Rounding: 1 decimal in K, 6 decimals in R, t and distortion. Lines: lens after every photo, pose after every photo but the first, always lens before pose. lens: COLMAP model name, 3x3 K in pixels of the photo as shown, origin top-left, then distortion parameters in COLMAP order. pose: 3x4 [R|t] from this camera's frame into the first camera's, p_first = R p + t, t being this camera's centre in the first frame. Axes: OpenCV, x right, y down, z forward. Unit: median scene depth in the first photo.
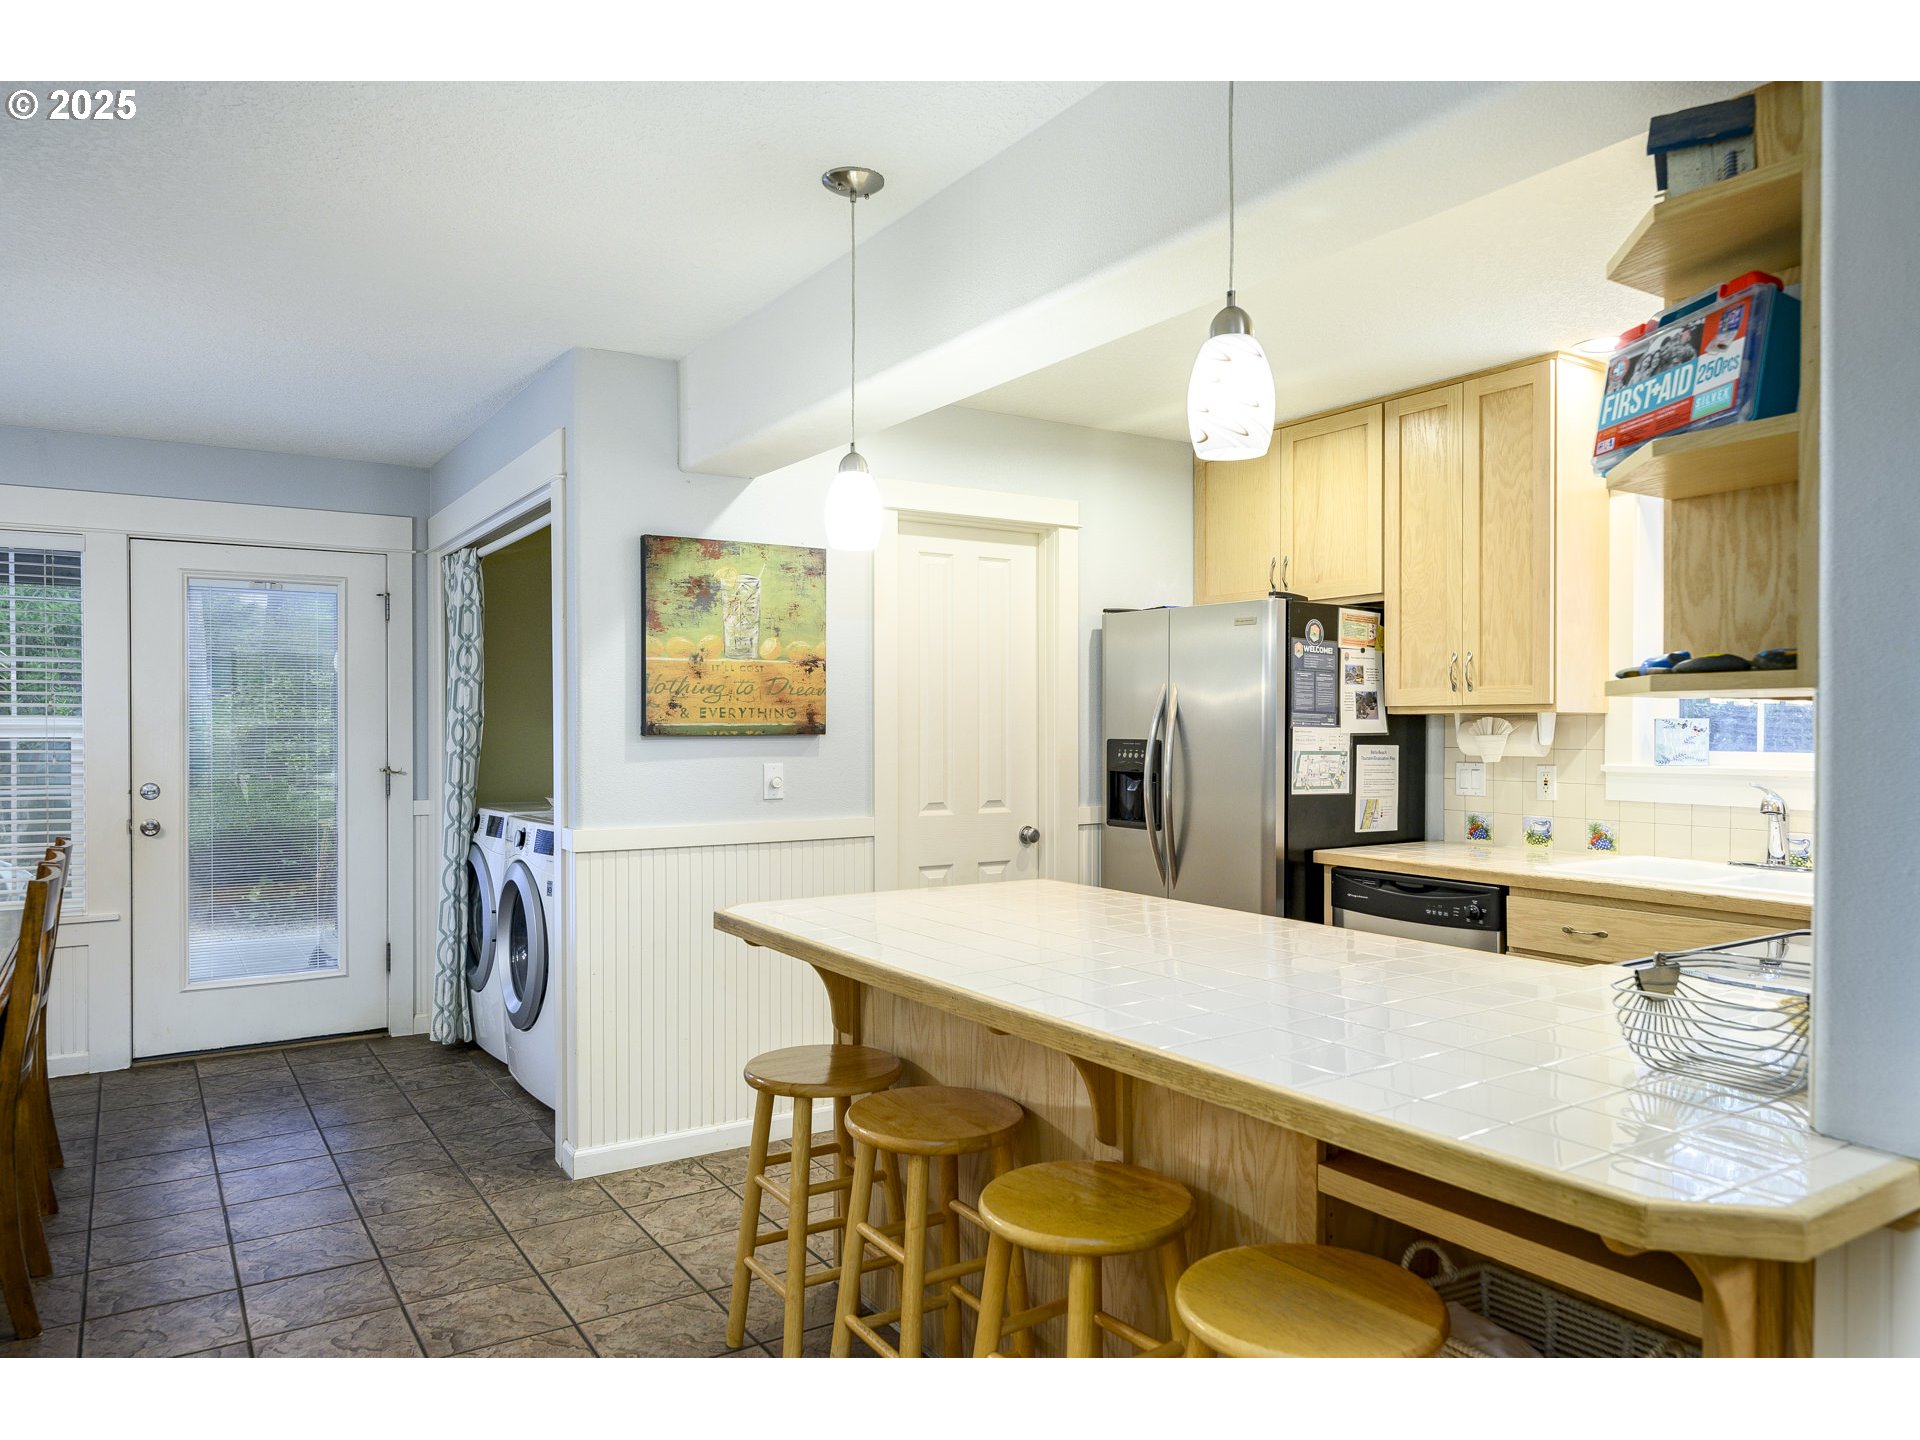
lens RADIAL K [[1296.6, 0, 961.3], [0, 1296.6, 727.6], [0, 0, 1]] dist [0.003518, 0.004804]
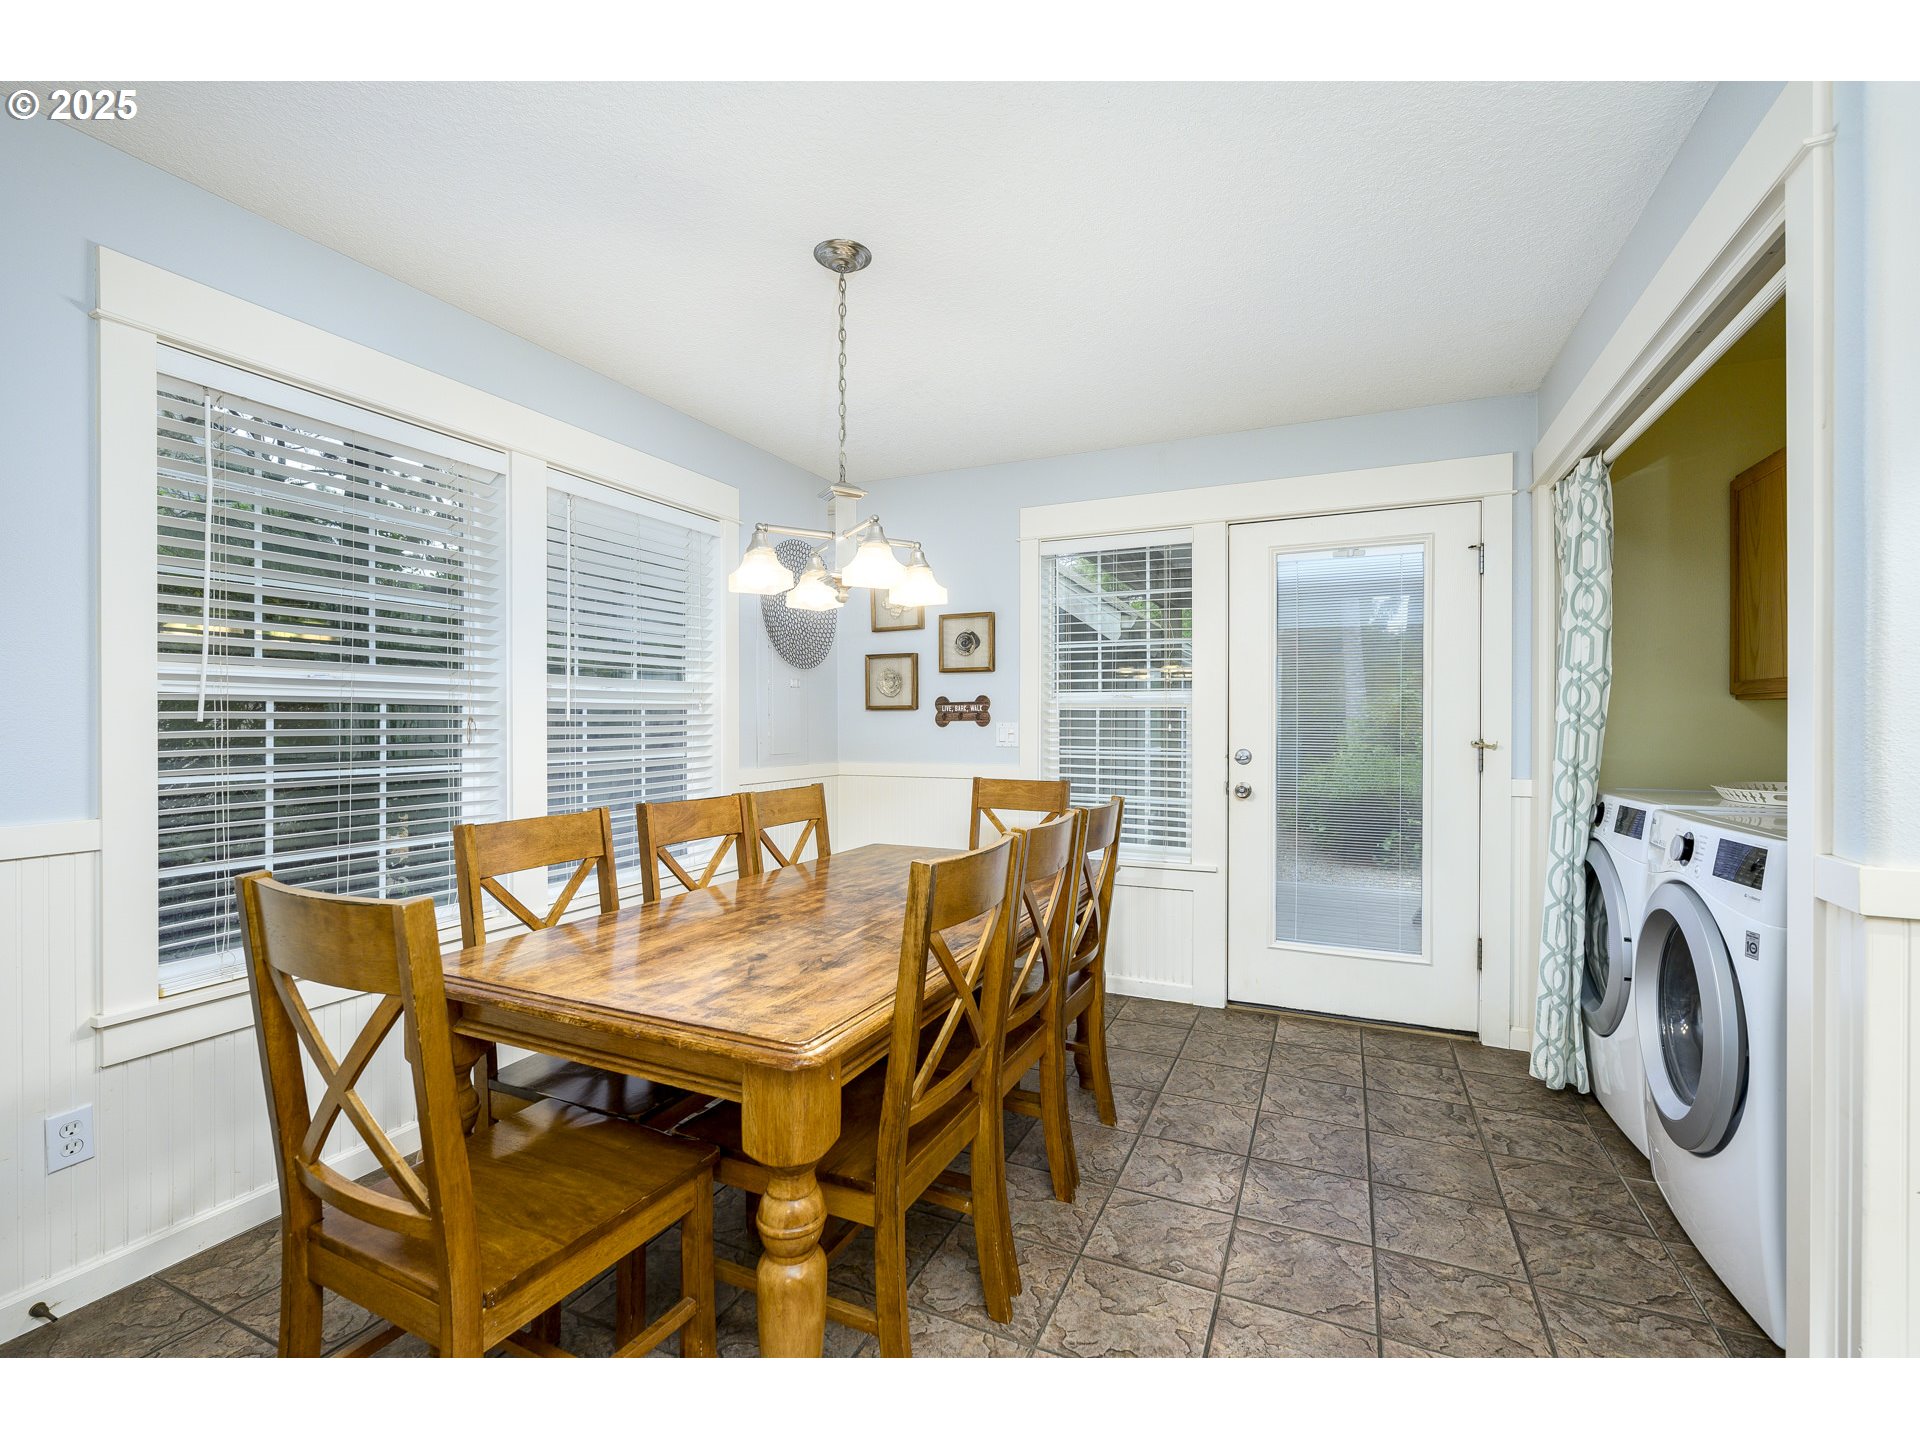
lens RADIAL K [[830.1, 0, 959.8], [0, 830.1, 726.4], [0, 0, 1]] dist [-0.008828, 0.000780]
pose [[0.535933, 0.005985, -0.844239, -0.166525], [-0.004585, 0.999981, 0.004179, 0.021927], [0.844248, 0.001631, 0.535950, 0.424450]]
